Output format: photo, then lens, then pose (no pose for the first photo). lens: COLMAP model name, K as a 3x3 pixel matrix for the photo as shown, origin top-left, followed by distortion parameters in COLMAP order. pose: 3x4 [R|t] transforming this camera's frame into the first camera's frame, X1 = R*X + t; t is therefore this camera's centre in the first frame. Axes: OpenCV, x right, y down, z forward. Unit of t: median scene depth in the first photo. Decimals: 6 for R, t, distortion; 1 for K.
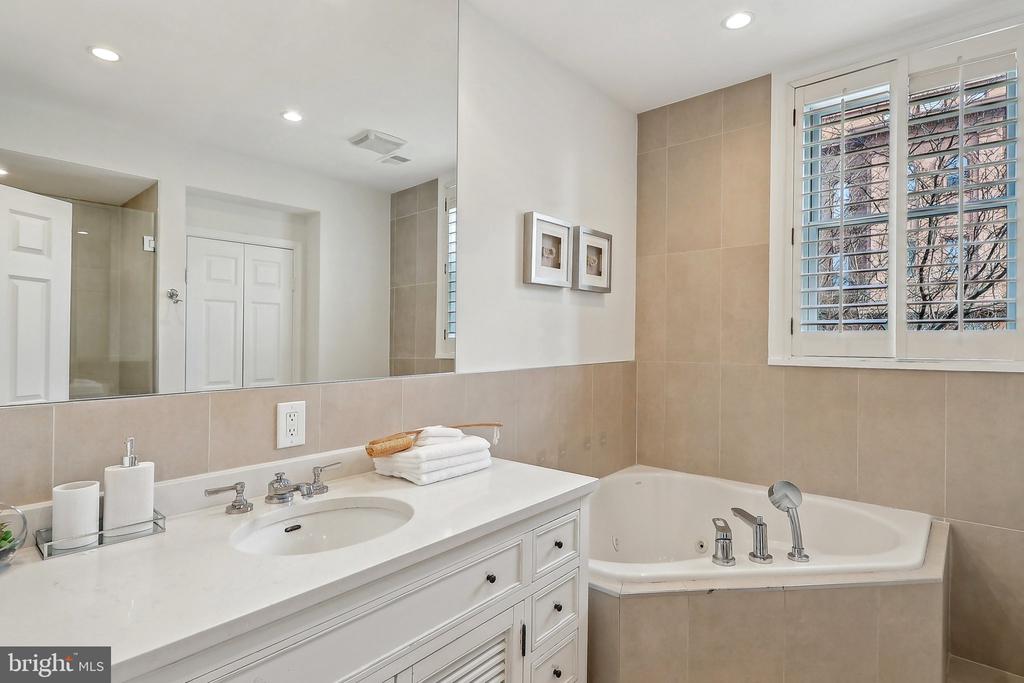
lens RADIAL K [[495.5, 0, 511.4], [0, 495.5, 336.9], [0, 0, 1]] dist [0.004832, 0.000570]
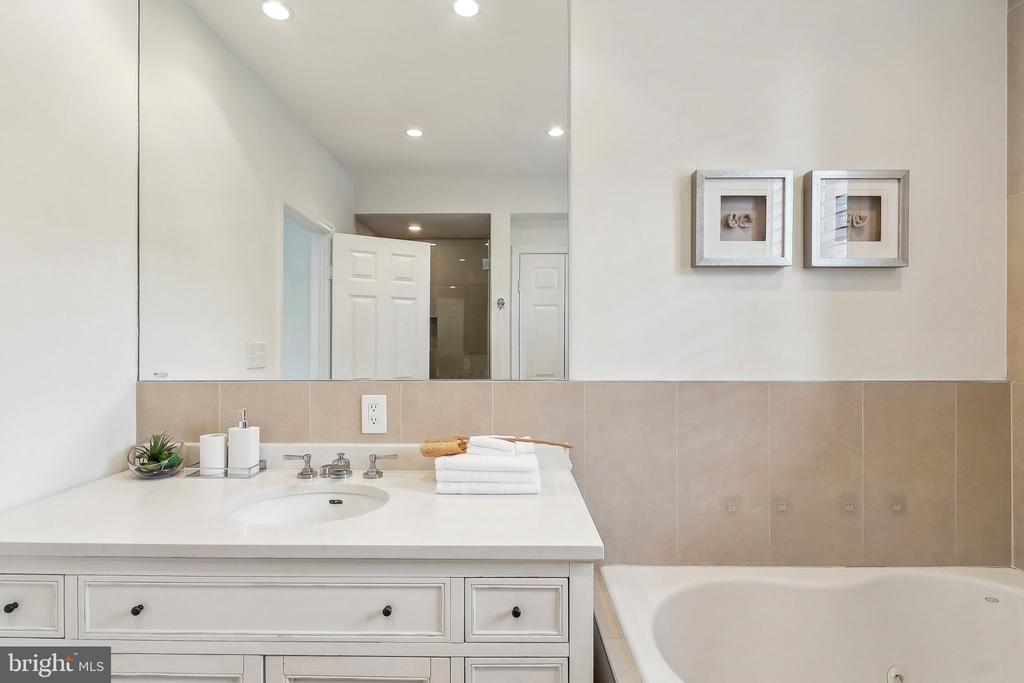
lens RADIAL K [[495.5, 0, 511.4], [0, 495.5, 336.9], [0, 0, 1]] dist [0.004832, 0.000570]
pose [[0.672943, 0.002383, -0.739690, 0.546266], [-0.000405, 0.999996, 0.002853, -0.007156], [0.739694, -0.001621, 0.672941, 0.396713]]
